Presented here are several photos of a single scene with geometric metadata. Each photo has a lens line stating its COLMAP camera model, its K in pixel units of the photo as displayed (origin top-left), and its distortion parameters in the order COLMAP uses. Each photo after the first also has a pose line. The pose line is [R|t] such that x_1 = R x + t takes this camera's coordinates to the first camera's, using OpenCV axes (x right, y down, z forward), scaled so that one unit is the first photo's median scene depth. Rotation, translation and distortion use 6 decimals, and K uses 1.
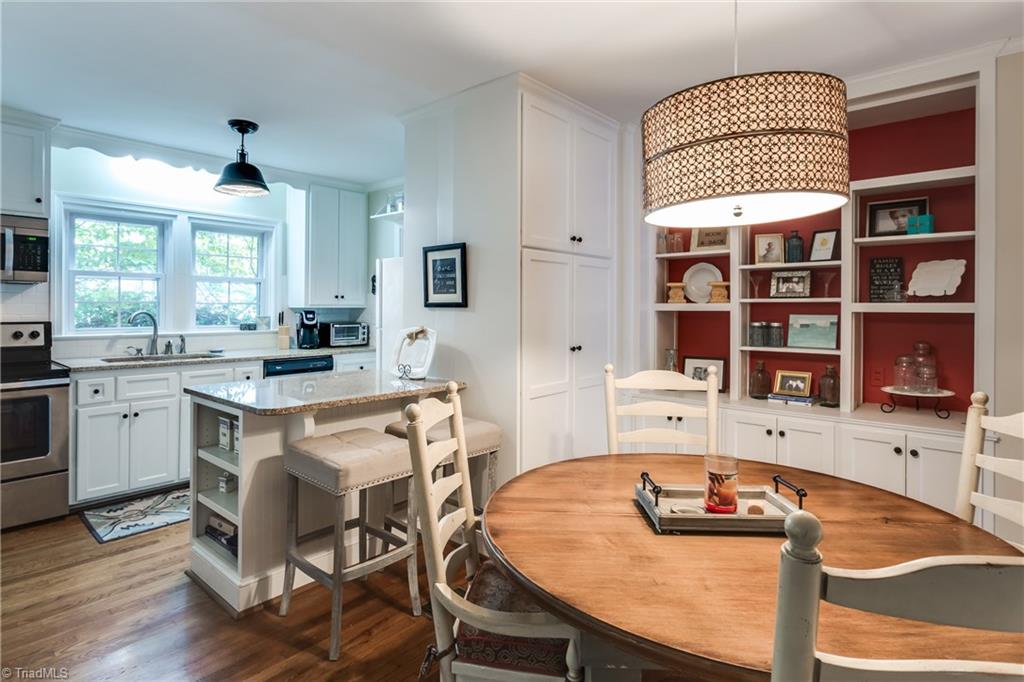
lens RADIAL K [[542.3, 0, 485.7], [0, 542.3, 303.4], [0, 0, 1]] dist [0.000858, 0.000651]
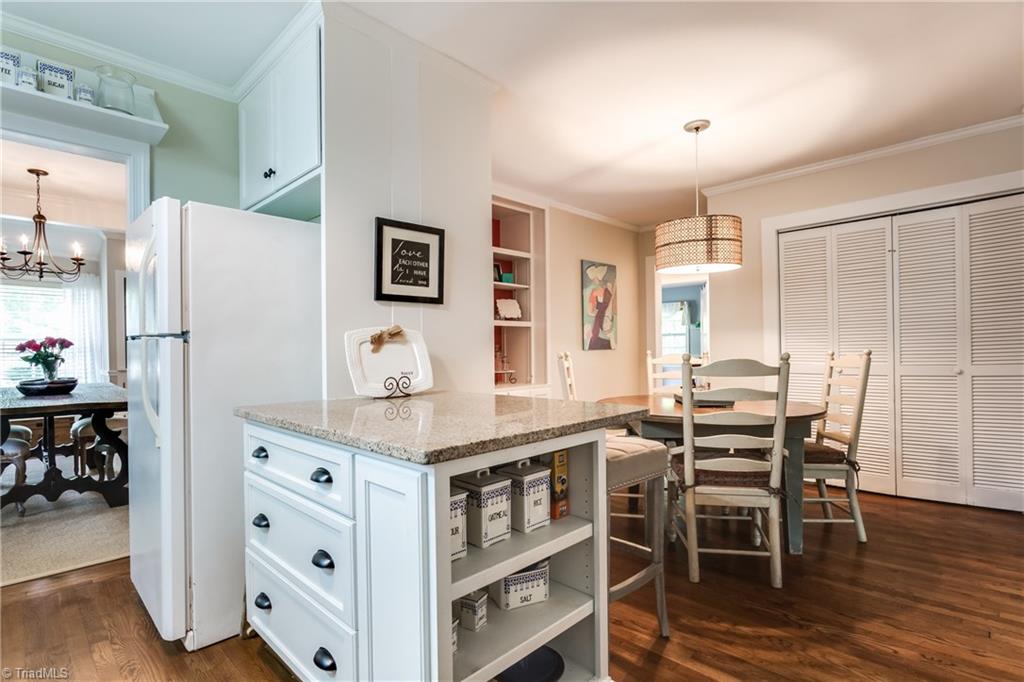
lens RADIAL K [[506.3, 0, 511.9], [0, 506.3, 353.5], [0, 0, 1]] dist [-0.014386, 0.007400]
pose [[0.034779, -0.014879, 0.999284, -0.687693], [0.006457, 0.999872, 0.014664, 0.060997], [-0.999374, 0.005942, 0.034871, 0.700183]]
